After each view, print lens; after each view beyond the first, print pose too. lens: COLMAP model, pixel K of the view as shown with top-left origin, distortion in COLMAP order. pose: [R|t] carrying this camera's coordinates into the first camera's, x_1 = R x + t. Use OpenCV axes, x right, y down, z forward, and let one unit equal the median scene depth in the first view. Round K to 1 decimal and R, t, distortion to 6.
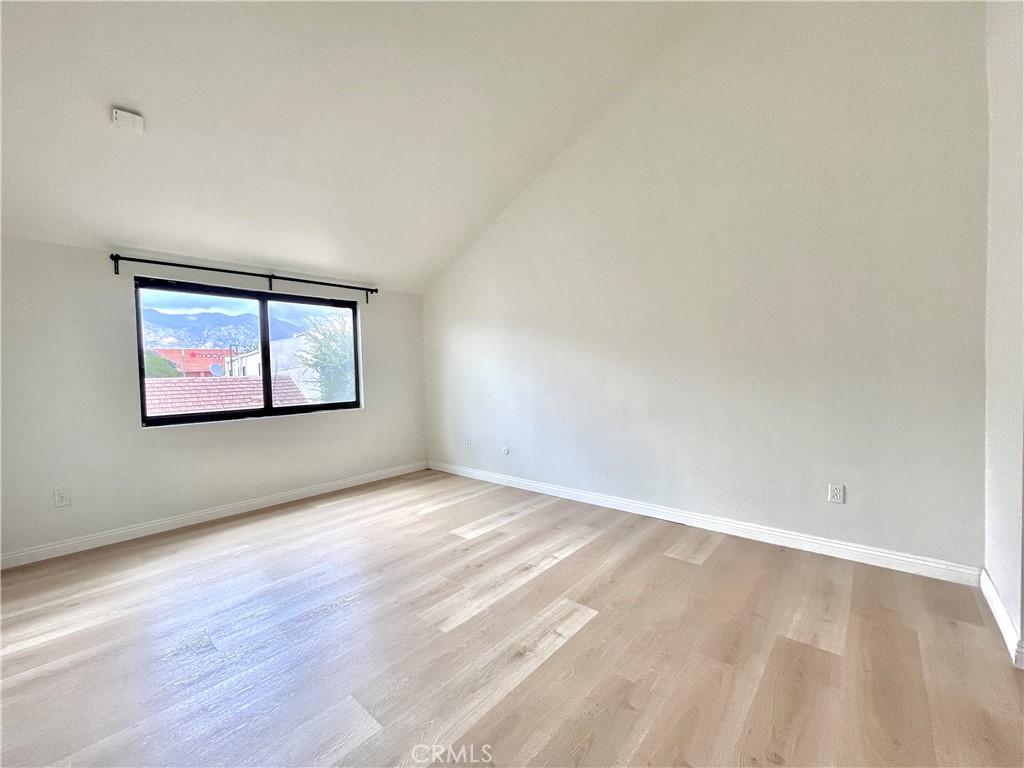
lens RADIAL K [[414.3, 0, 506.4], [0, 414.3, 385.6], [0, 0, 1]] dist [-0.000237, -0.001049]
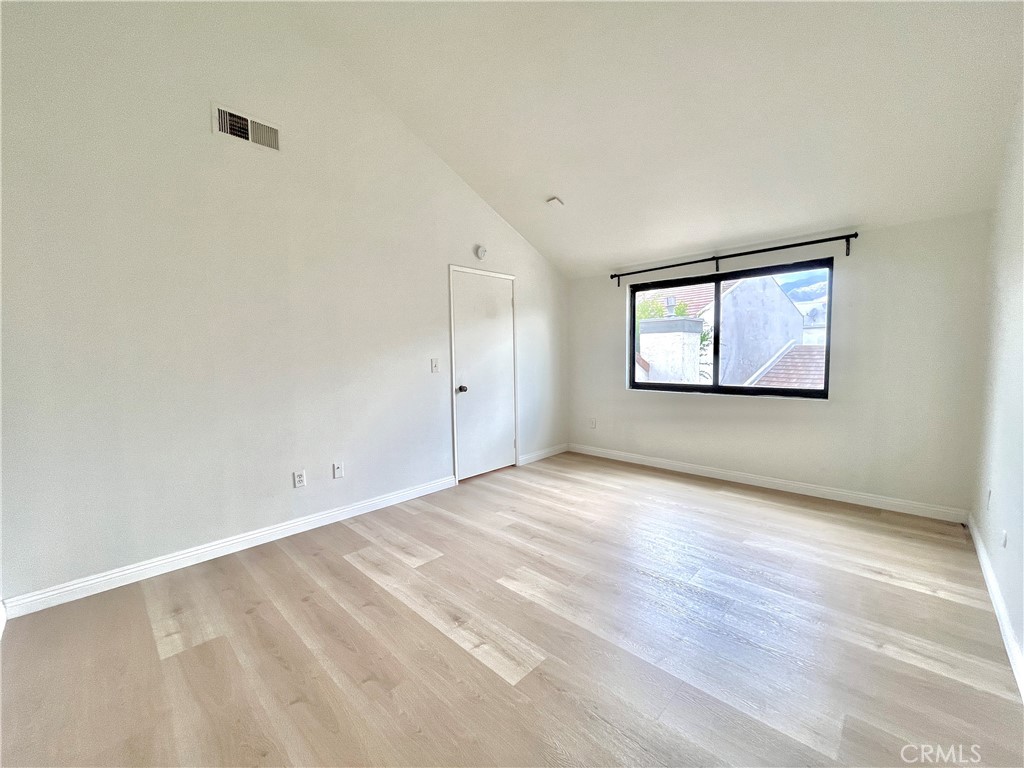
lens RADIAL K [[414.3, 0, 515.2], [0, 414.3, 386.3], [0, 0, 1]] dist [-0.000237, -0.001049]
pose [[-0.035724, 0.108500, -0.993454, 0.581827], [-0.013867, 0.993939, 0.109051, -0.062165], [0.999265, 0.017672, -0.034003, 0.632694]]
